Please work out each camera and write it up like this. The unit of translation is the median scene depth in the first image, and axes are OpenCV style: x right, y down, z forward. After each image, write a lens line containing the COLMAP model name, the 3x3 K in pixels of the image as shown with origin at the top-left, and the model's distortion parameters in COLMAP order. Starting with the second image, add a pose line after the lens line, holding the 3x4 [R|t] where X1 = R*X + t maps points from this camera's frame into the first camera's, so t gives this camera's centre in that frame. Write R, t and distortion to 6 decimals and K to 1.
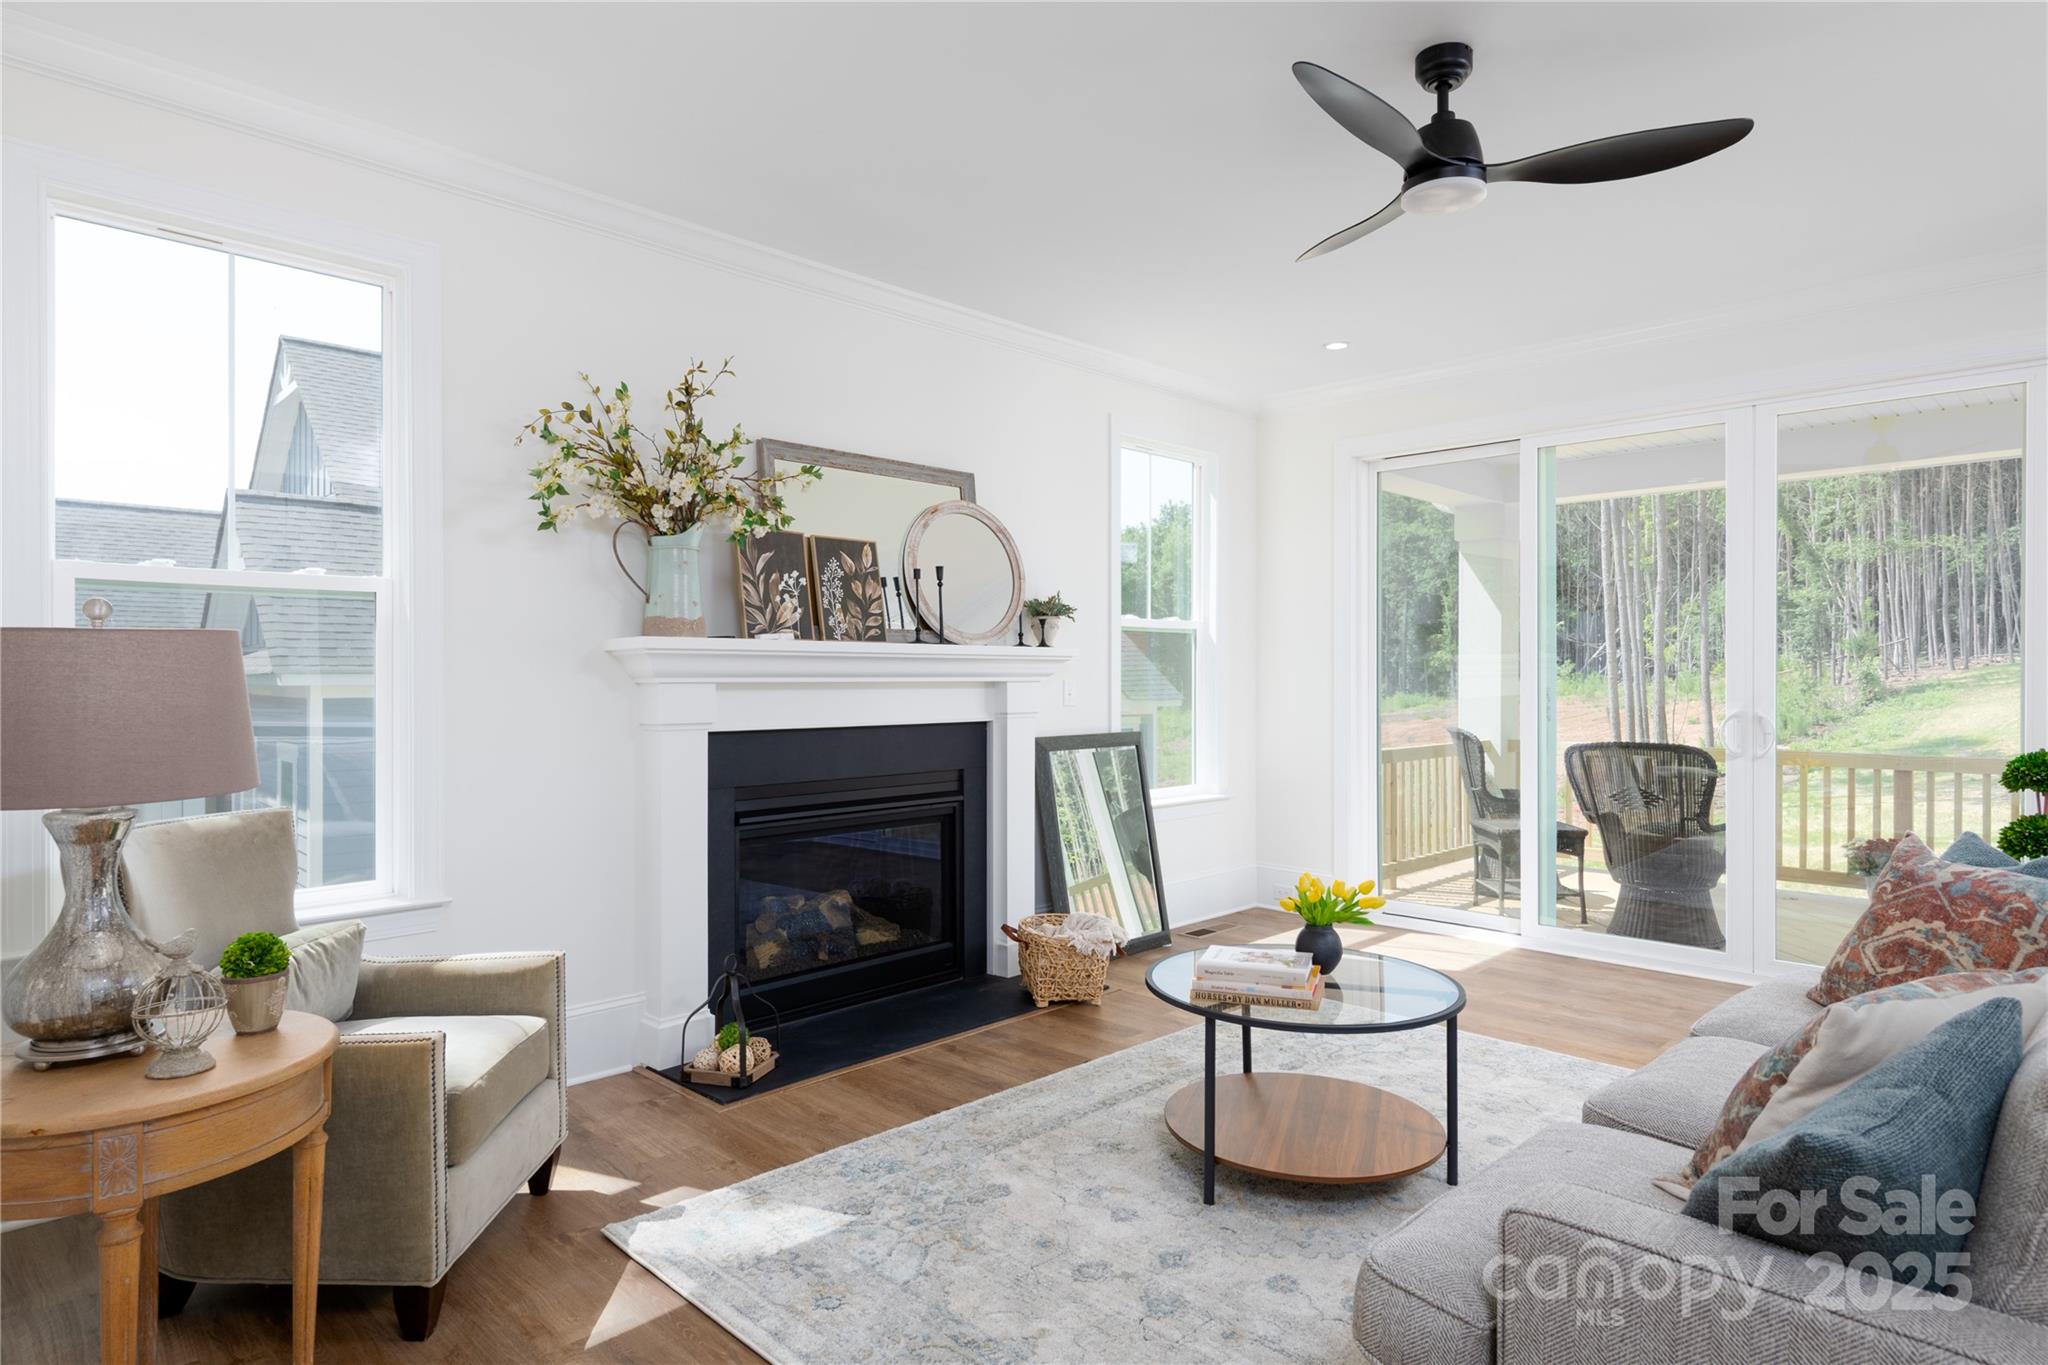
lens RADIAL K [[1161.8, 0, 1020.1], [0, 1161.8, 677.1], [0, 0, 1]] dist [0.006995, -0.000325]
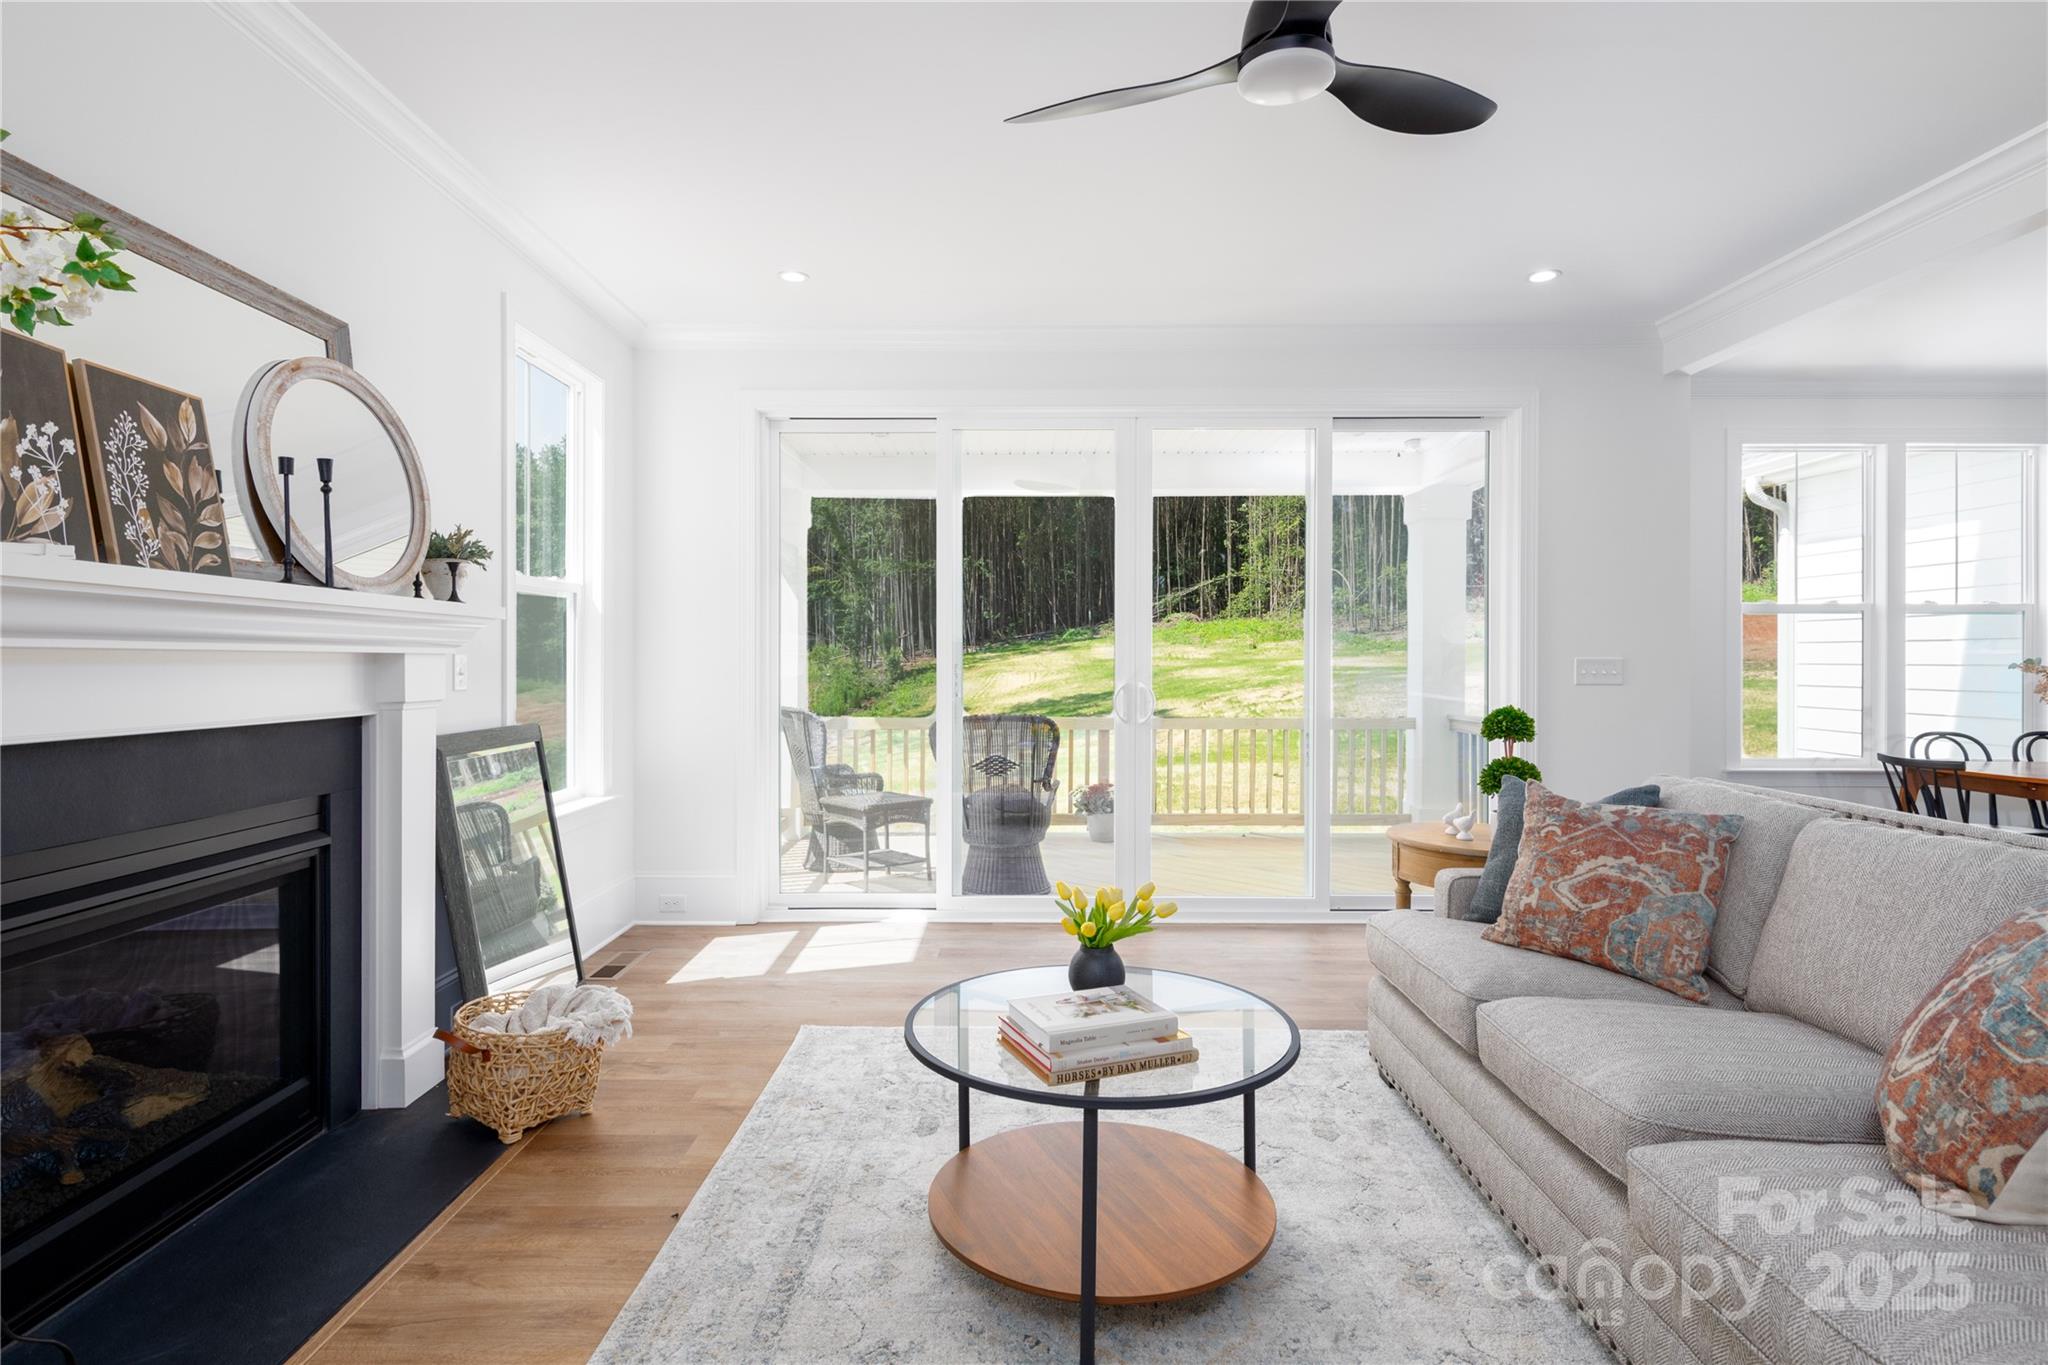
lens RADIAL K [[1067.4, 0, 1025.9], [0, 1067.4, 657.1], [0, 0, 1]] dist [0.006449, -0.002218]
pose [[0.716771, 0.003247, 0.697301, -0.204830], [0.001052, 0.999983, -0.005738, 0.010972], [-0.697308, 0.004846, 0.716755, 0.368888]]
